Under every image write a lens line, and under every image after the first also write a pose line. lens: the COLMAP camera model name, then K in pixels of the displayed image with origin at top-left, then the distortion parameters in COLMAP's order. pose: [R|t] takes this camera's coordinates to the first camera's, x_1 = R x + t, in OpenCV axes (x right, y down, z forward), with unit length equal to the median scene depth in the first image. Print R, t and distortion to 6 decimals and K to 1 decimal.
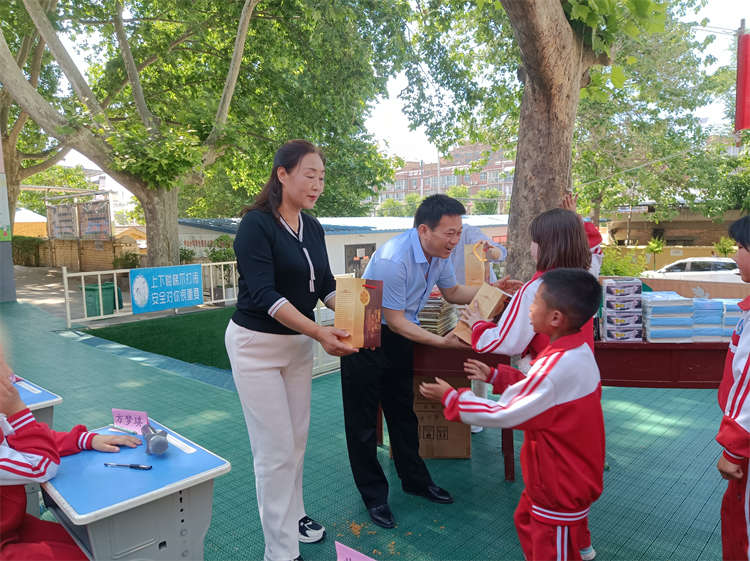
lens RADIAL K [[553.3, 0, 375.0], [0, 553.3, 280.5], [0, 0, 1]] dist [0.106930, -0.141866]
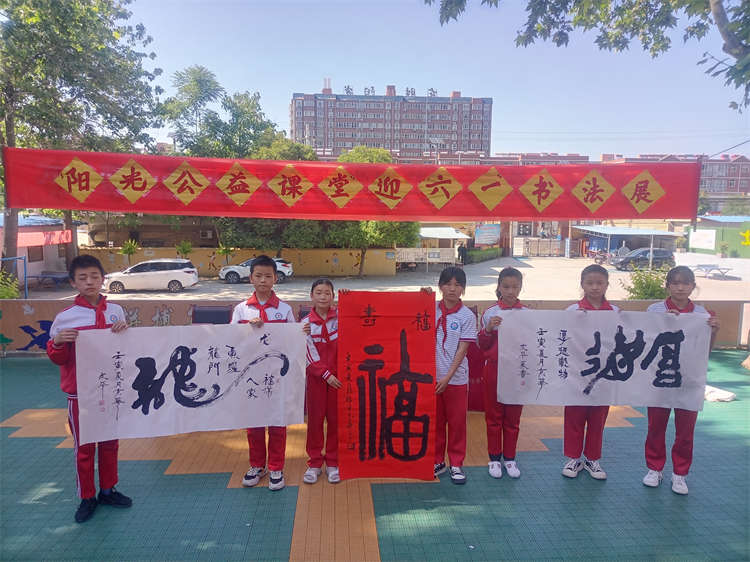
lens RADIAL K [[551.0, 0, 376.3], [0, 551.0, 282.4], [0, 0, 1]] dist [0.053993, -0.037120]
pose [[0.682195, -0.060471, 0.728665, 0.101522], [0.048916, 0.998116, 0.037036, -0.036682], [-0.729532, 0.010377, 0.683868, -0.390364]]
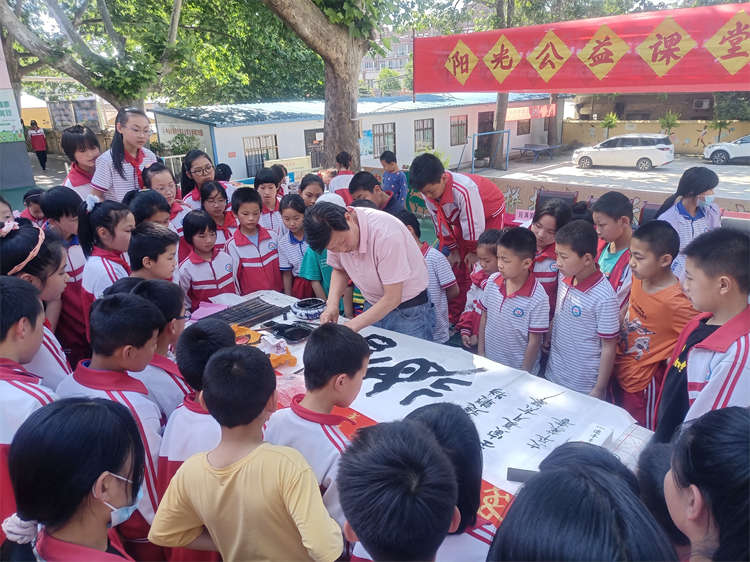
lens RADIAL K [[551.0, 0, 376.3], [0, 551.0, 282.4], [0, 0, 1]] dist [0.053993, -0.037120]
pose [[0.999677, -0.006510, -0.024562, 0.279436], [0.011994, 0.973064, 0.230223, -0.042035], [0.022402, -0.230443, 0.972828, -0.453390]]
